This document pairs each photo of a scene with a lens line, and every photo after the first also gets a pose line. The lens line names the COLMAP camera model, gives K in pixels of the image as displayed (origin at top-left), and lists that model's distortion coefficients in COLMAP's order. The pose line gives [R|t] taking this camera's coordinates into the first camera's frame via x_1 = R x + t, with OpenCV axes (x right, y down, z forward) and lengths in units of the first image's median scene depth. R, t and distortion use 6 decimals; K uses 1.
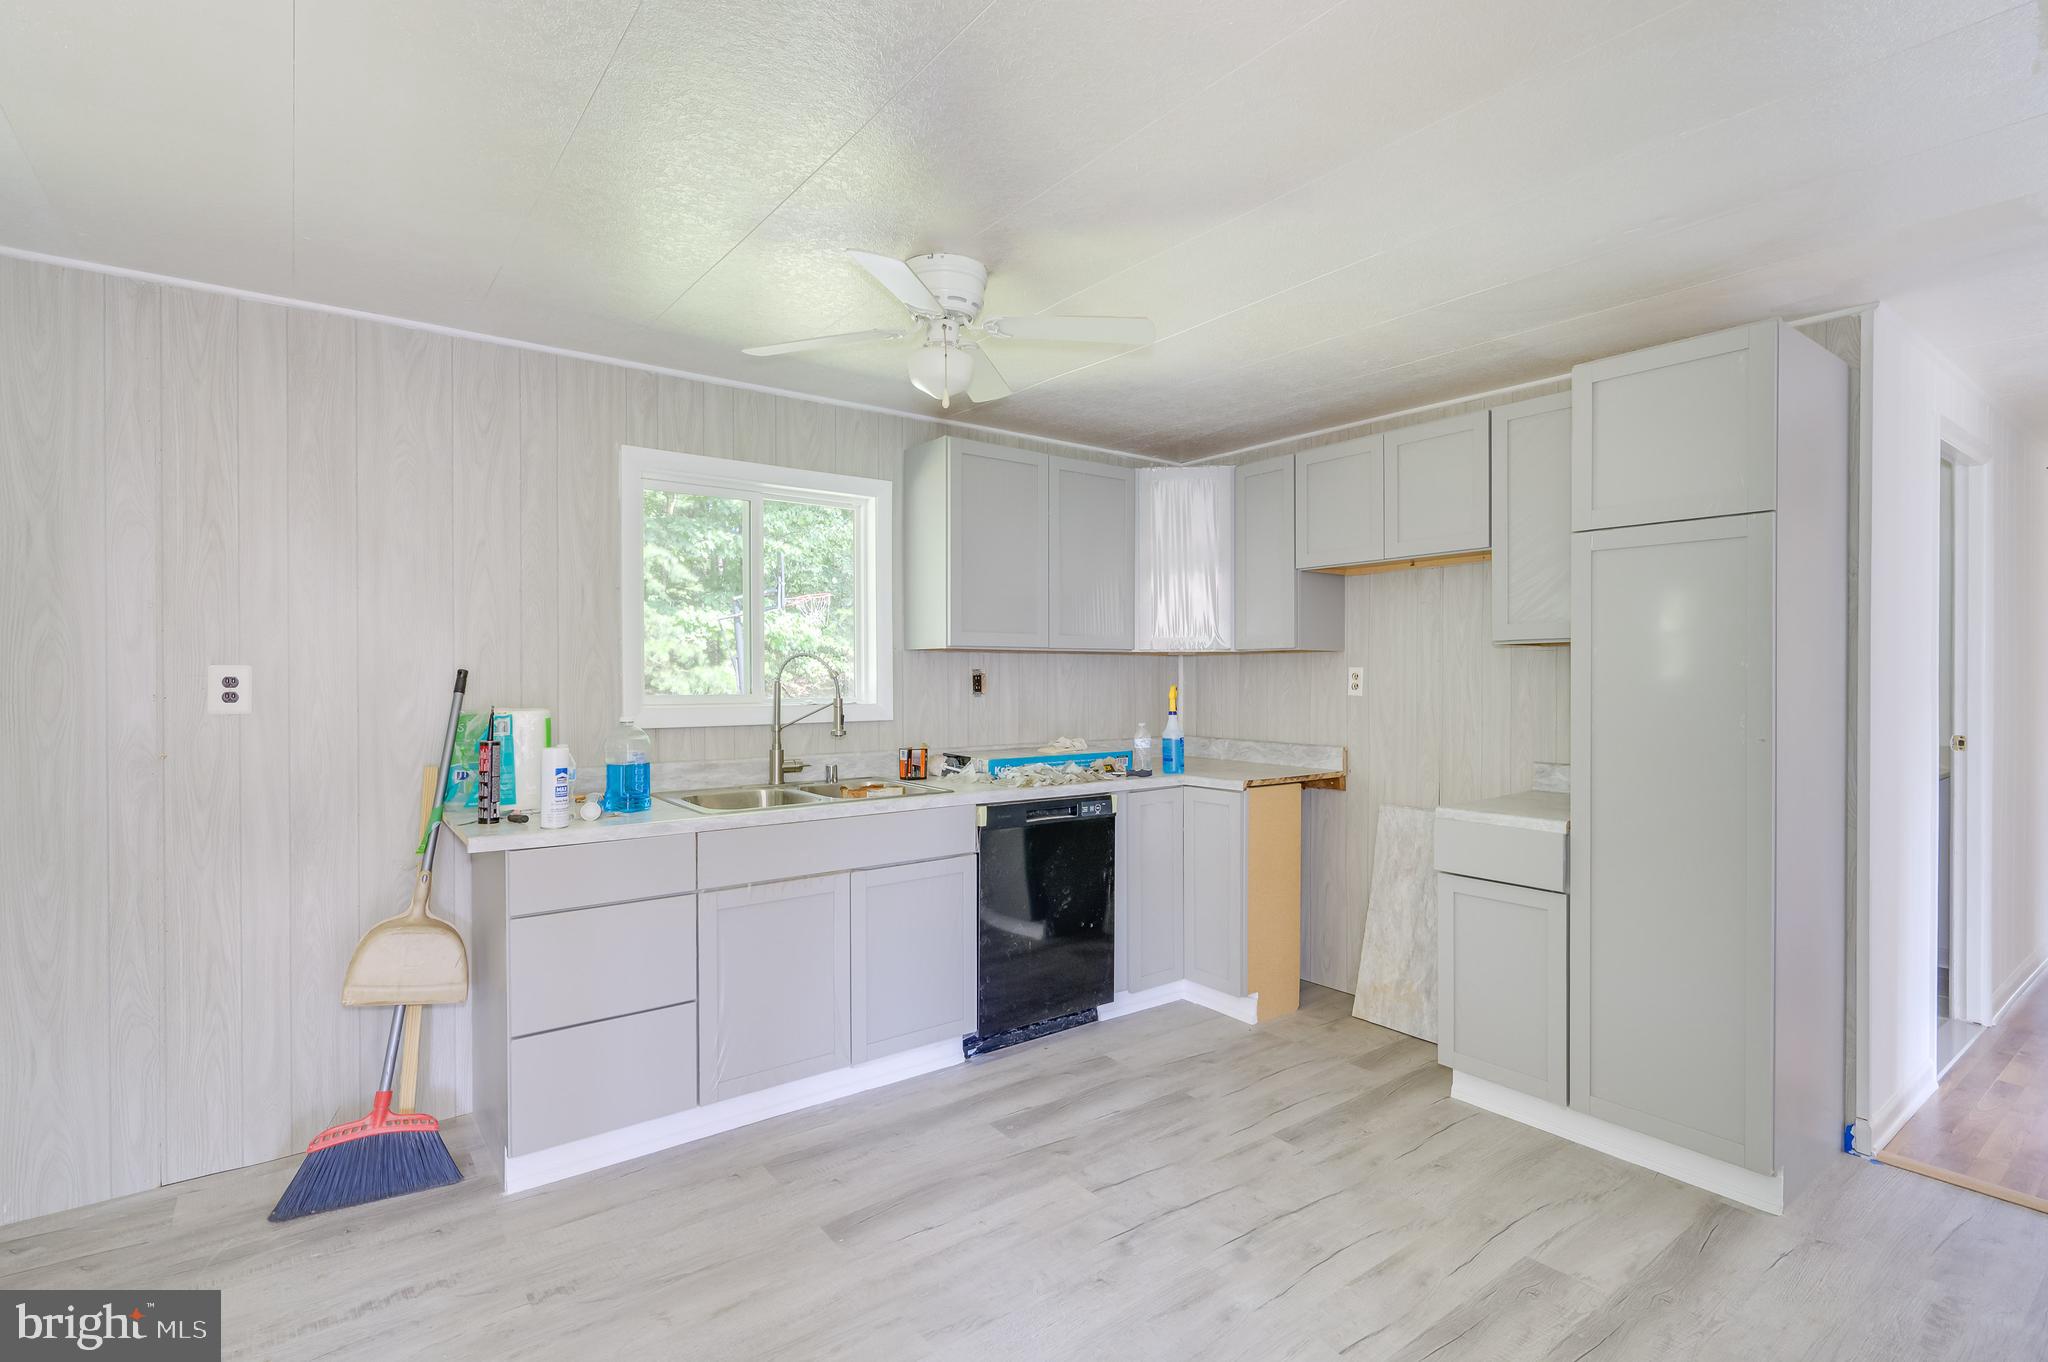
lens RADIAL K [[978.9, 0, 1044.9], [0, 978.9, 676.2], [0, 0, 1]] dist [-0.001413, -0.000477]
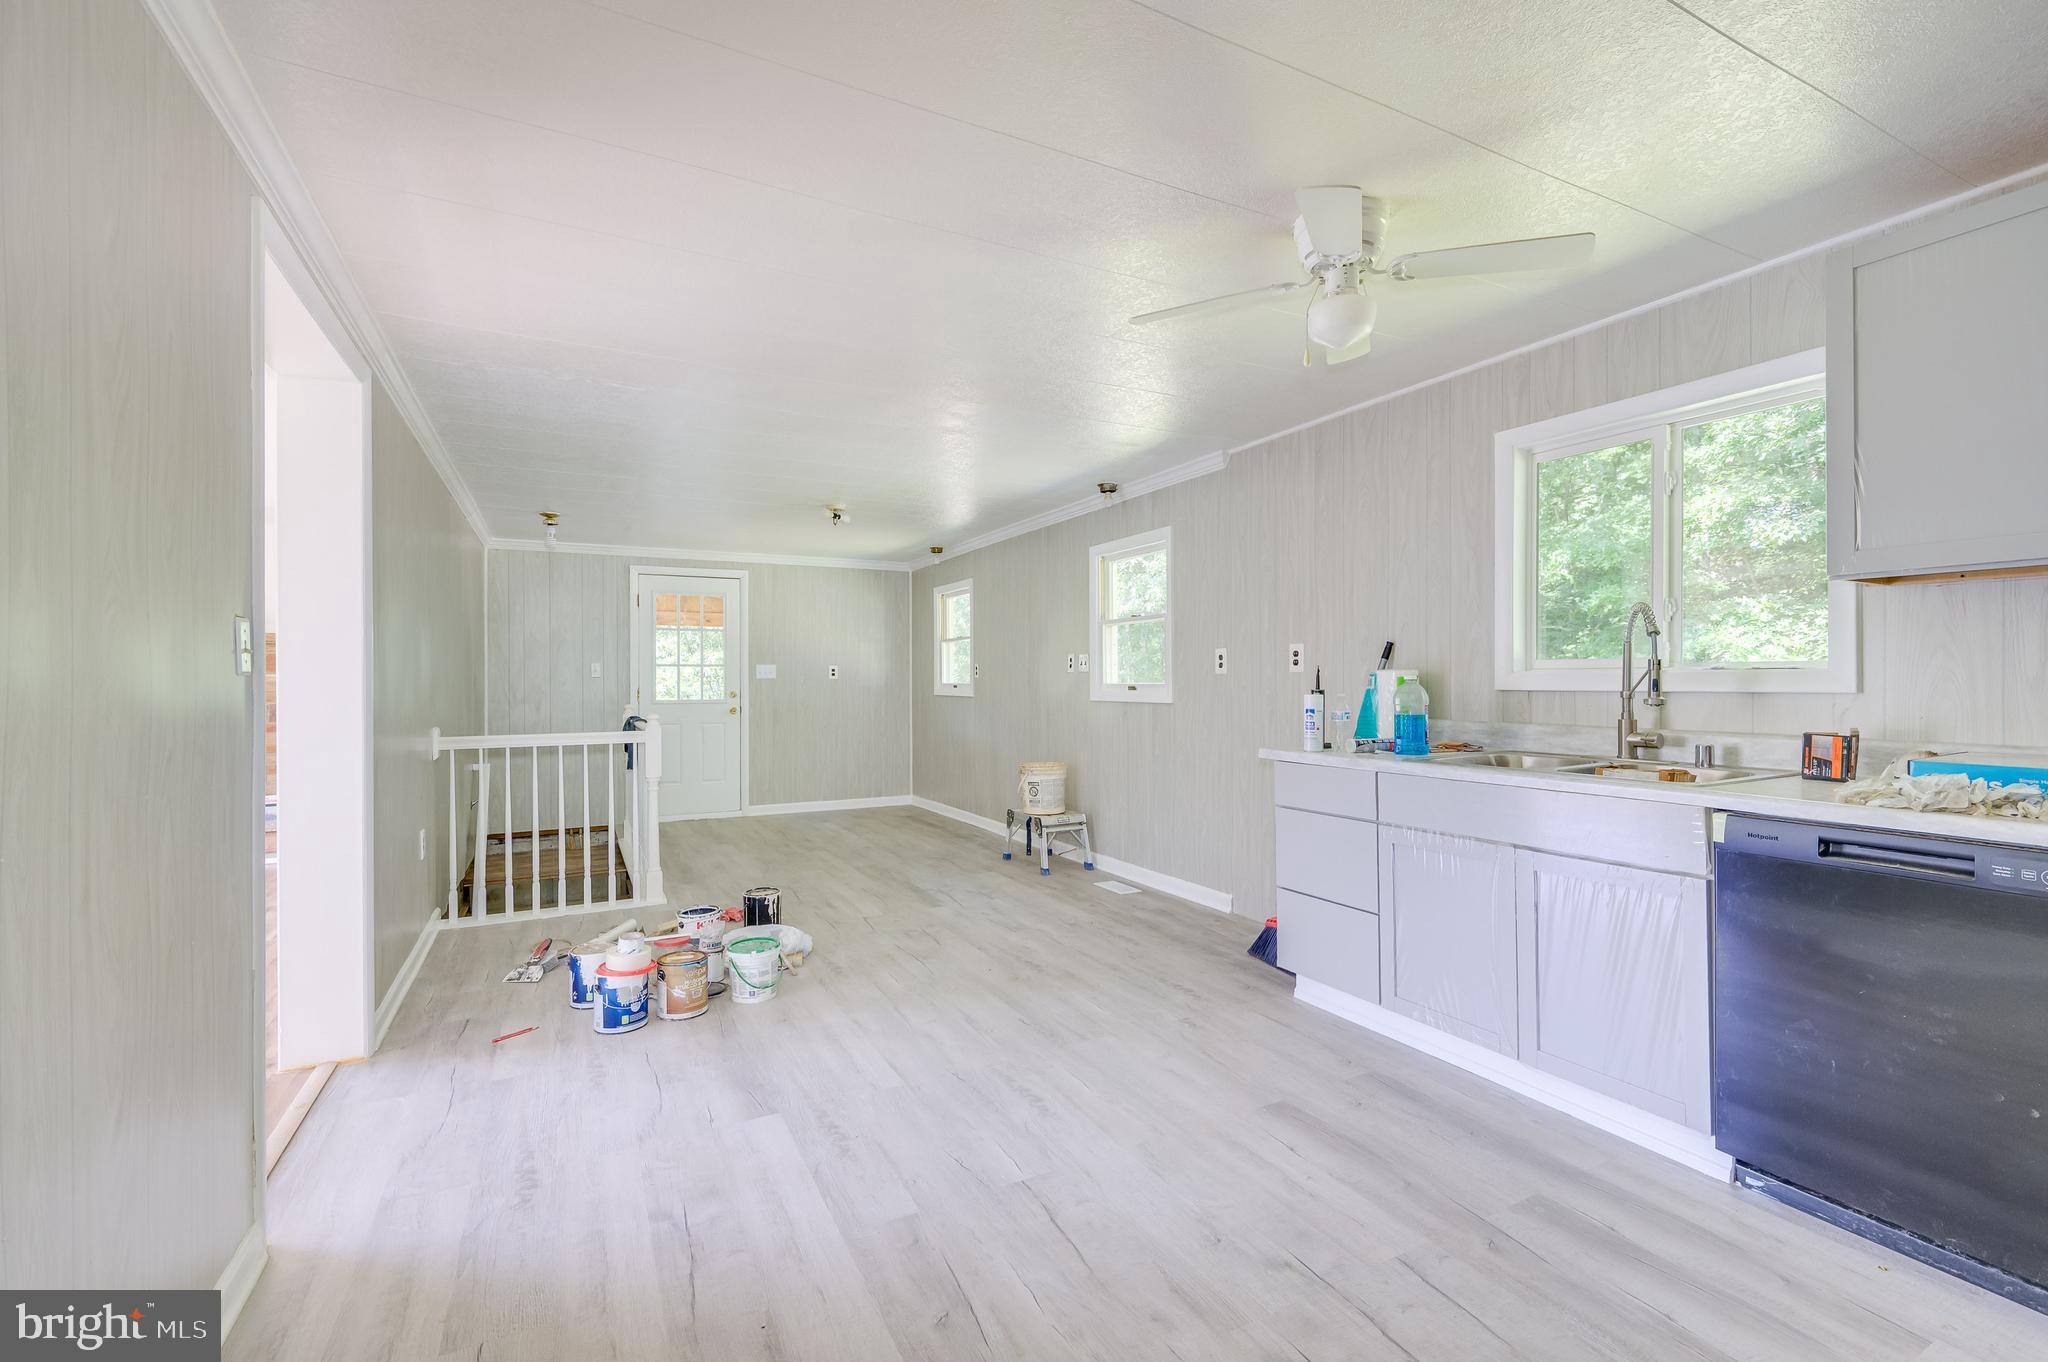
lens RADIAL K [[891.5, 0, 1035.3], [0, 891.5, 677.4], [0, 0, 1]] dist [-0.000819, -0.000246]
pose [[-0.177484, -0.000786, -0.984123, 0.611554], [0.003900, 0.999991, -0.001502, 0.036750], [0.984116, -0.004105, -0.177480, 0.623490]]
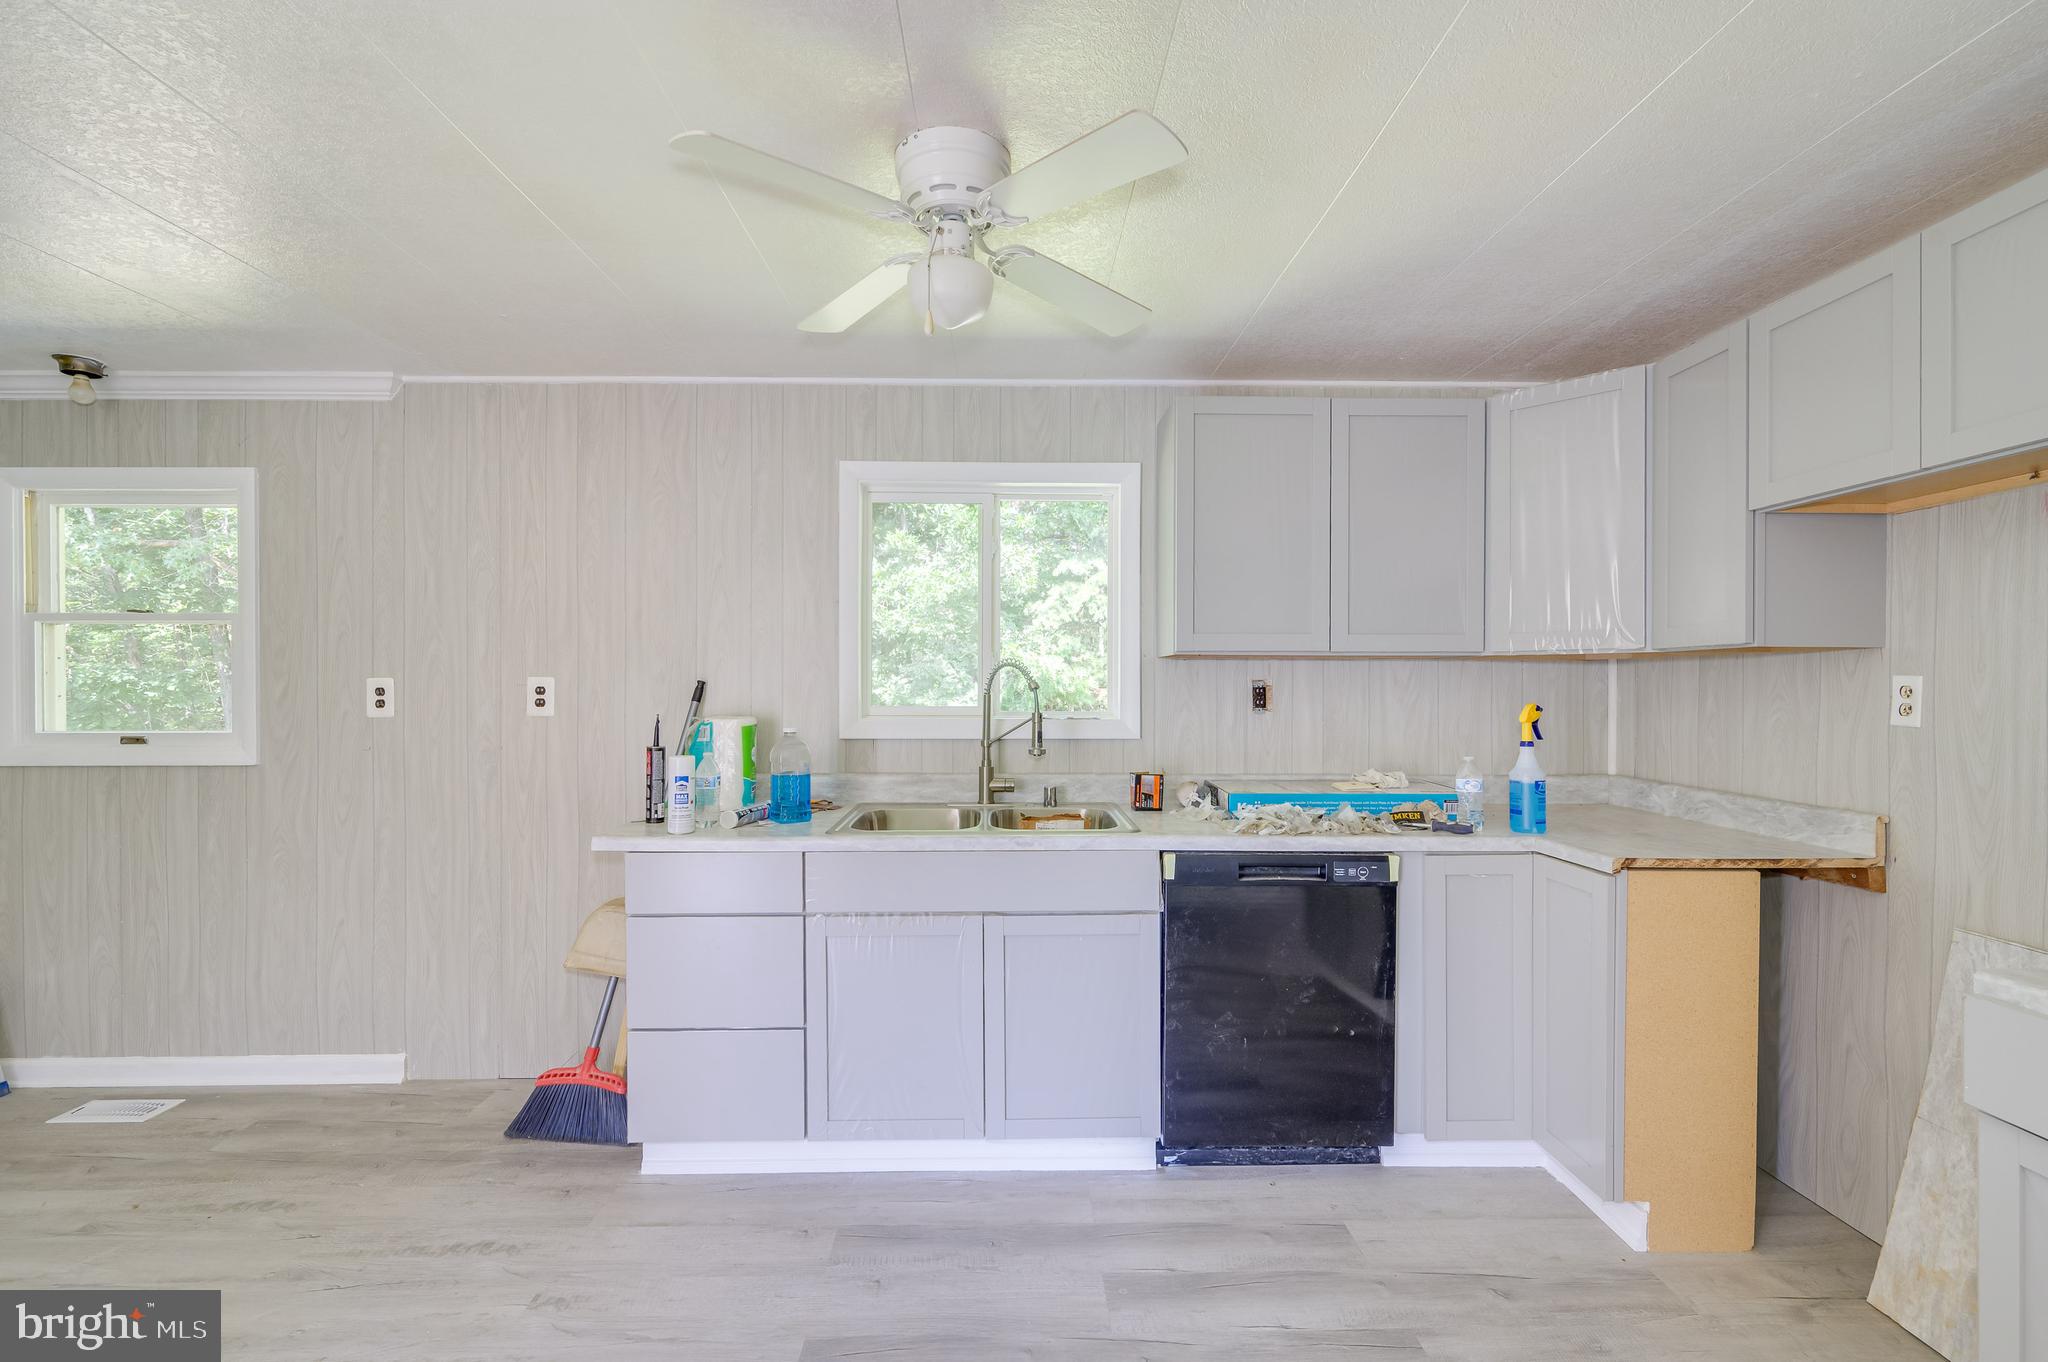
lens RADIAL K [[891.5, 0, 1019.1], [0, 891.5, 688.7], [0, 0, 1]] dist [-0.000819, -0.000246]
pose [[0.797854, 0.004957, -0.602831, 0.262877], [-0.003135, 0.999987, 0.004074, -0.002383], [0.602843, -0.001360, 0.797859, 0.345421]]
